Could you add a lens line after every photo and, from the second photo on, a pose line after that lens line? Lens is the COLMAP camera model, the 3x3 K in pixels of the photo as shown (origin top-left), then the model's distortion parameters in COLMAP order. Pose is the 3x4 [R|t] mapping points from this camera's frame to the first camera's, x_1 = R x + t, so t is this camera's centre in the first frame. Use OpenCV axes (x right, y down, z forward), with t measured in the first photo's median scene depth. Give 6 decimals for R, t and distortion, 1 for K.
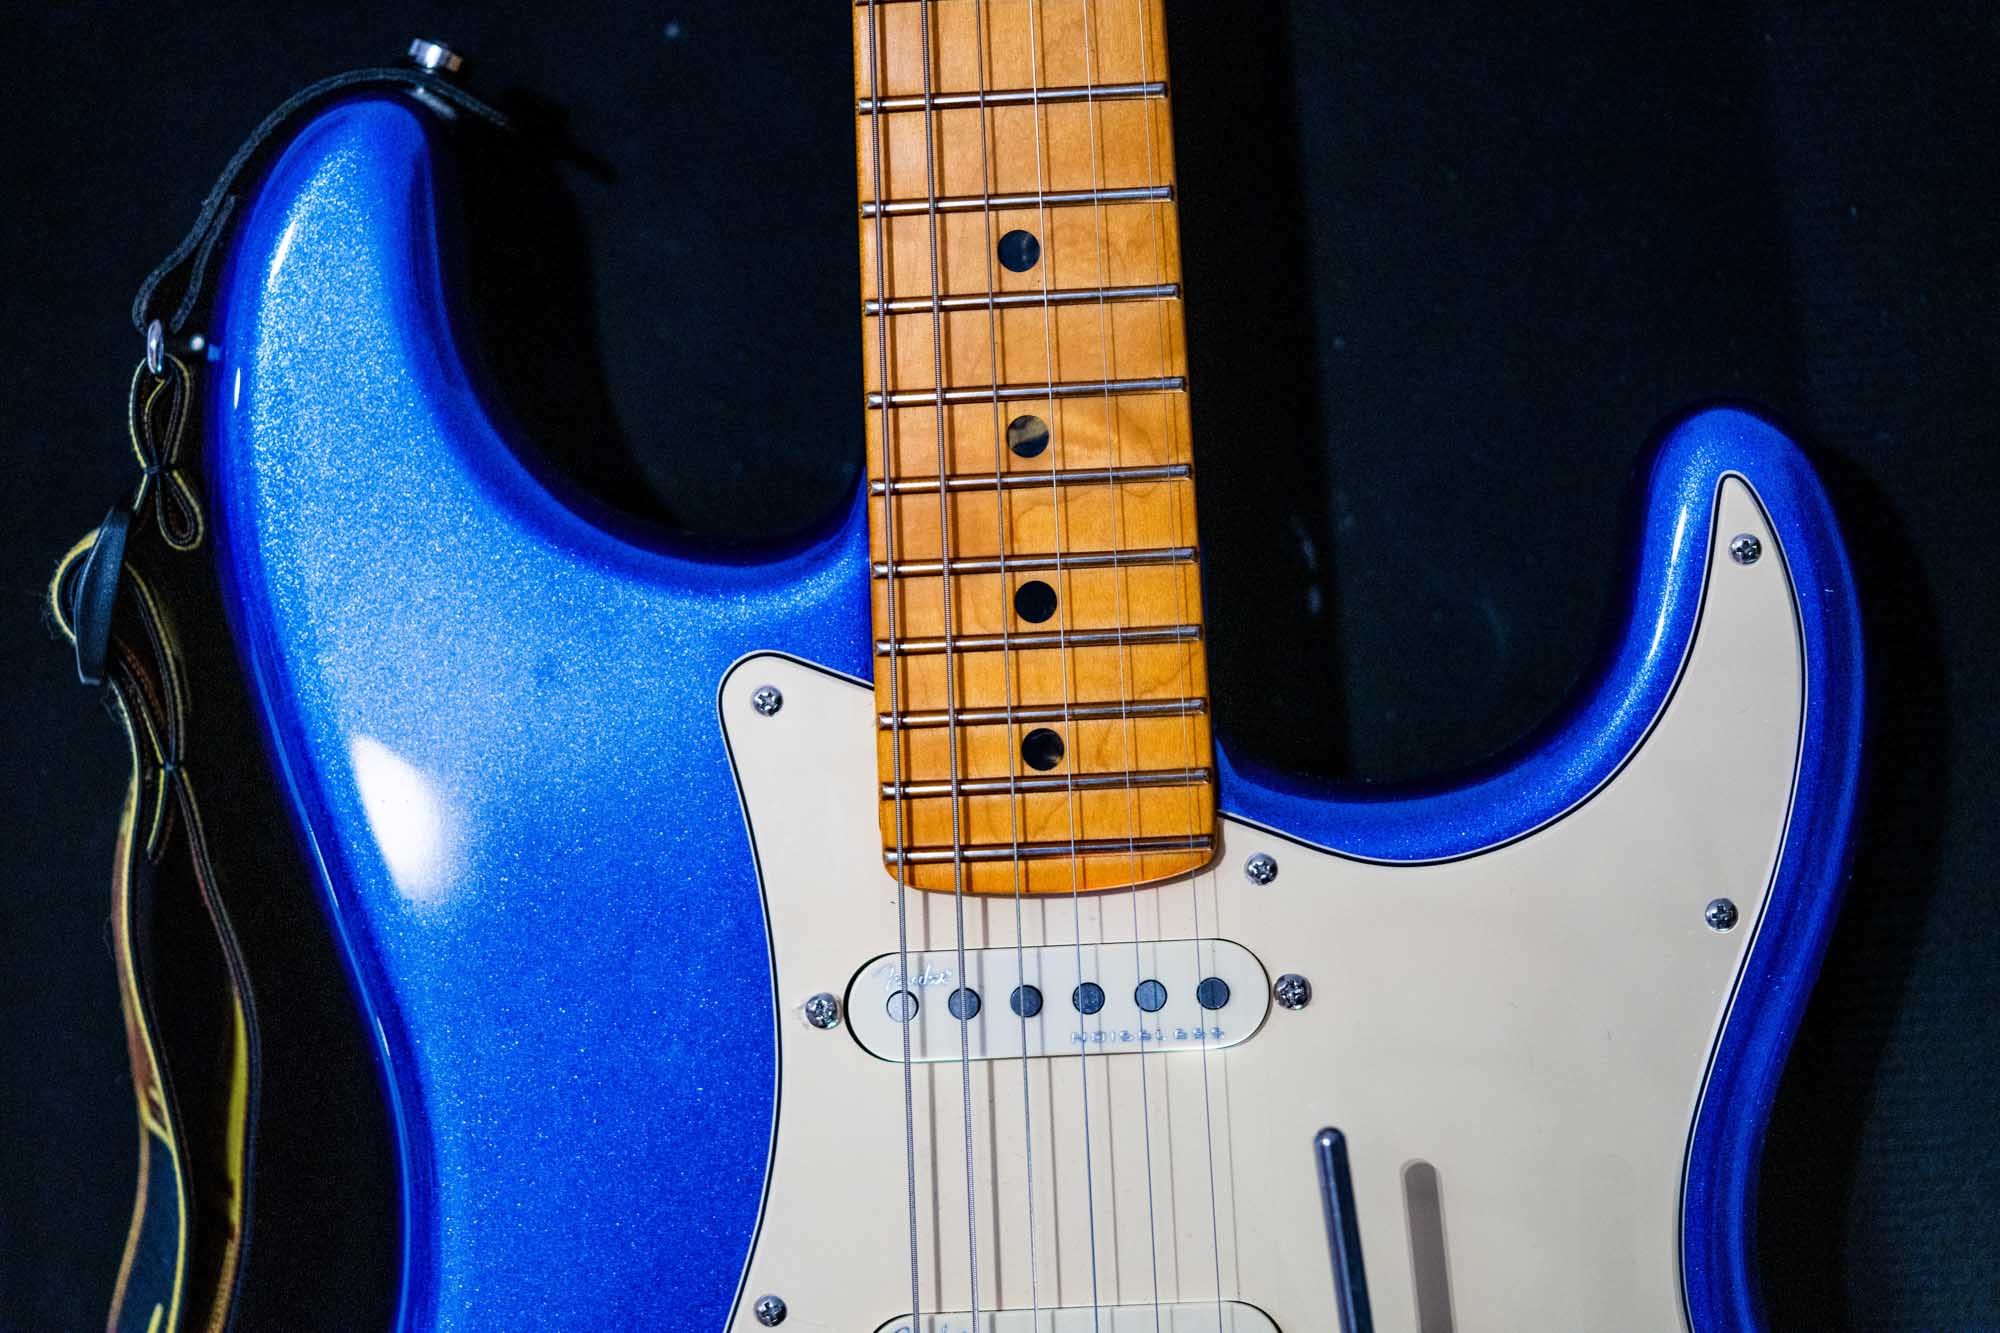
lens RADIAL K [[5230.7, 0, 1000.0], [0, 5230.7, 666.5], [0, 0, 1]] dist [-0.149738, -0.708306]
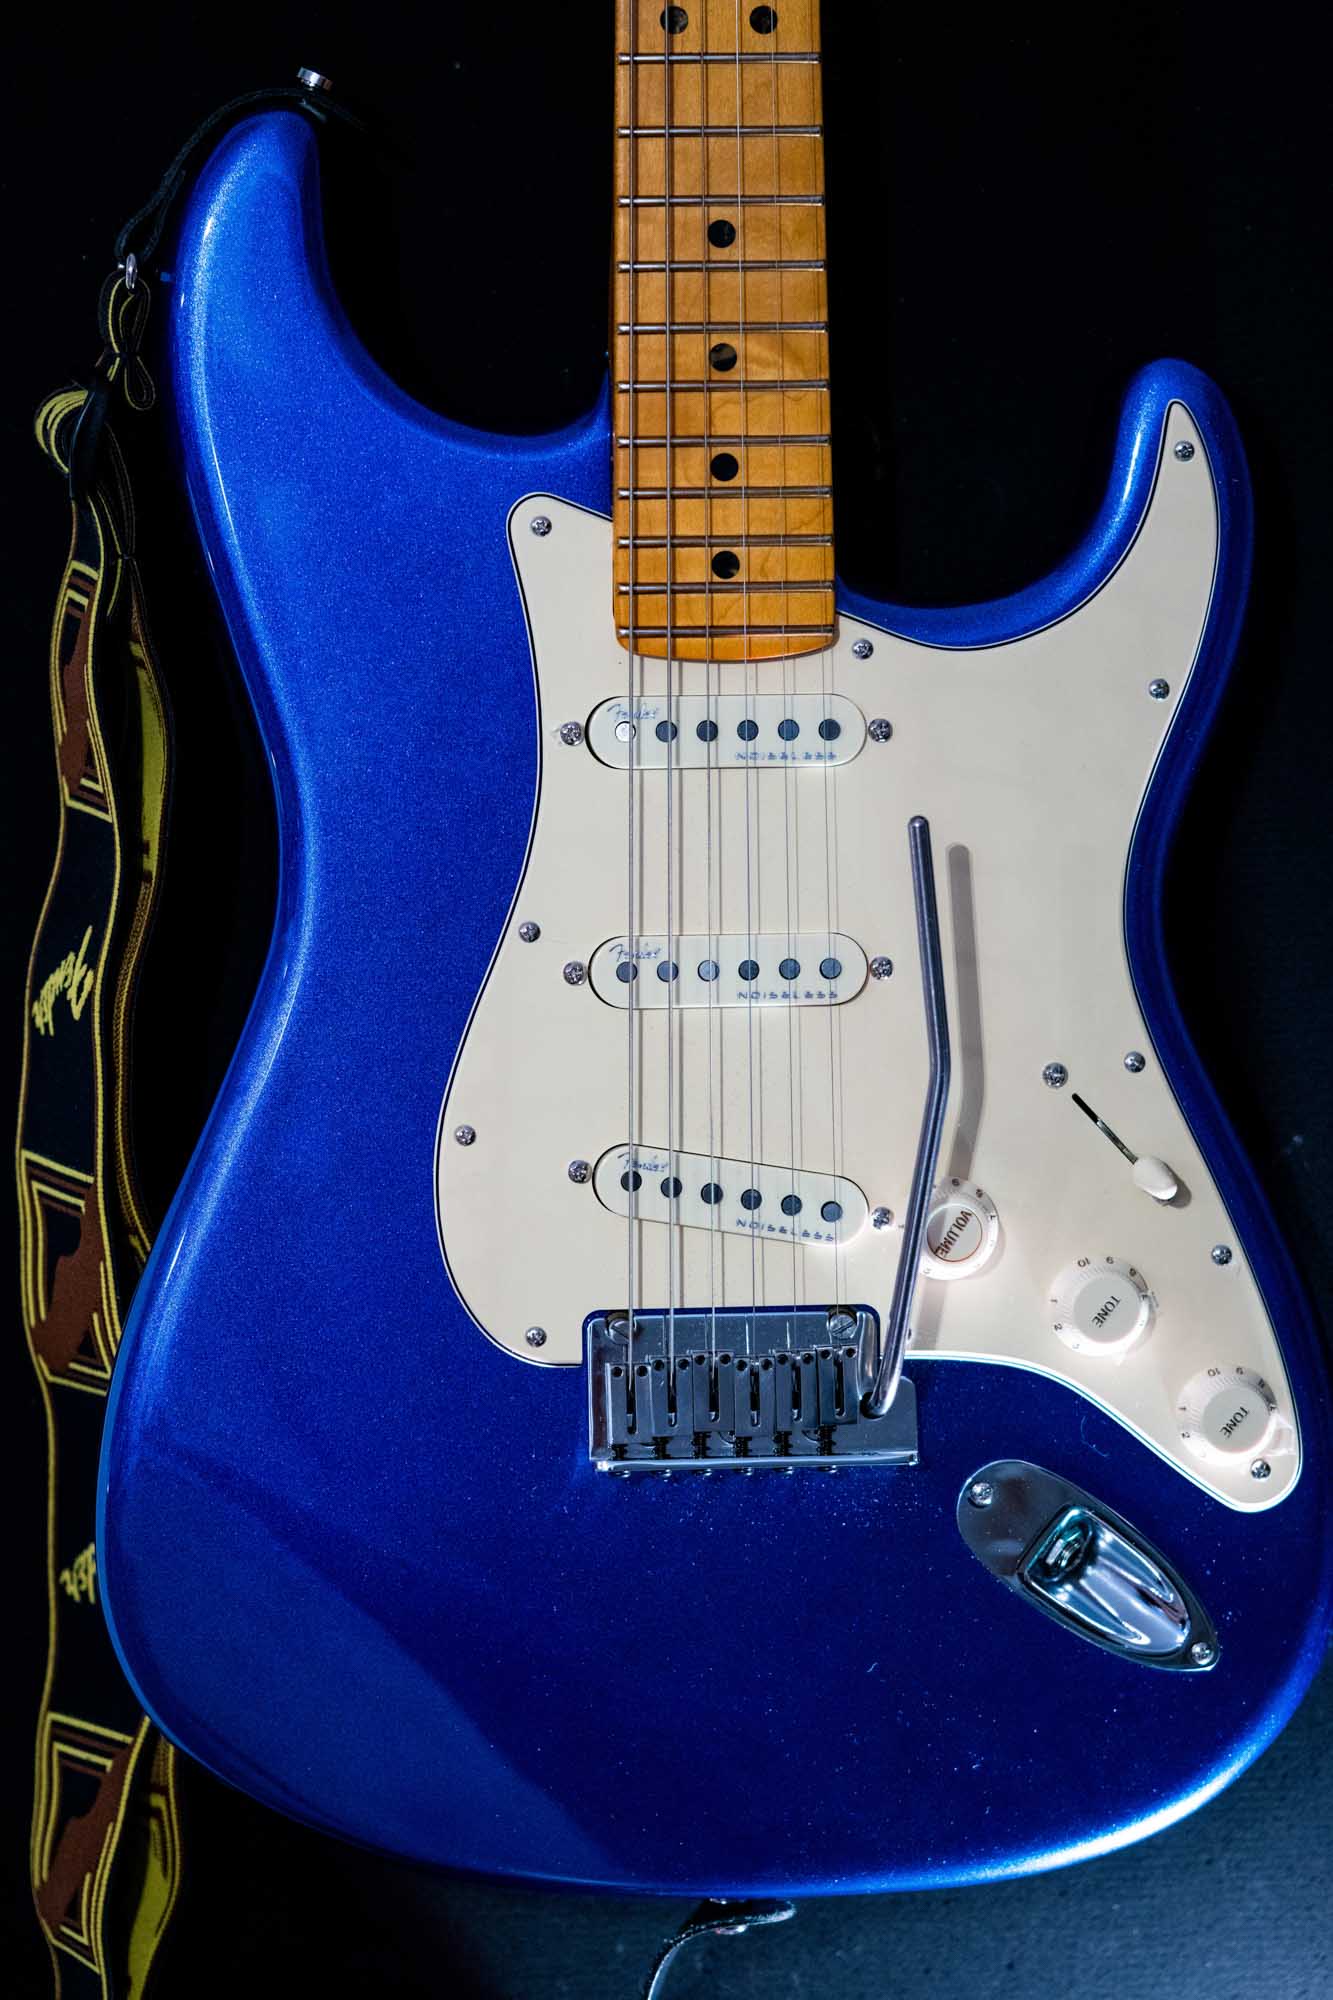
lens RADIAL K [[5230.7, 0, 666.5], [0, 5230.7, 1000.0], [0, 0, 1]] dist [-0.149738, -0.708306]
pose [[0.989166, 0.023515, 0.144909, -0.224734], [-0.036458, 0.995513, 0.087324, 0.009826], [-0.142205, -0.091661, 0.985584, -0.499273]]
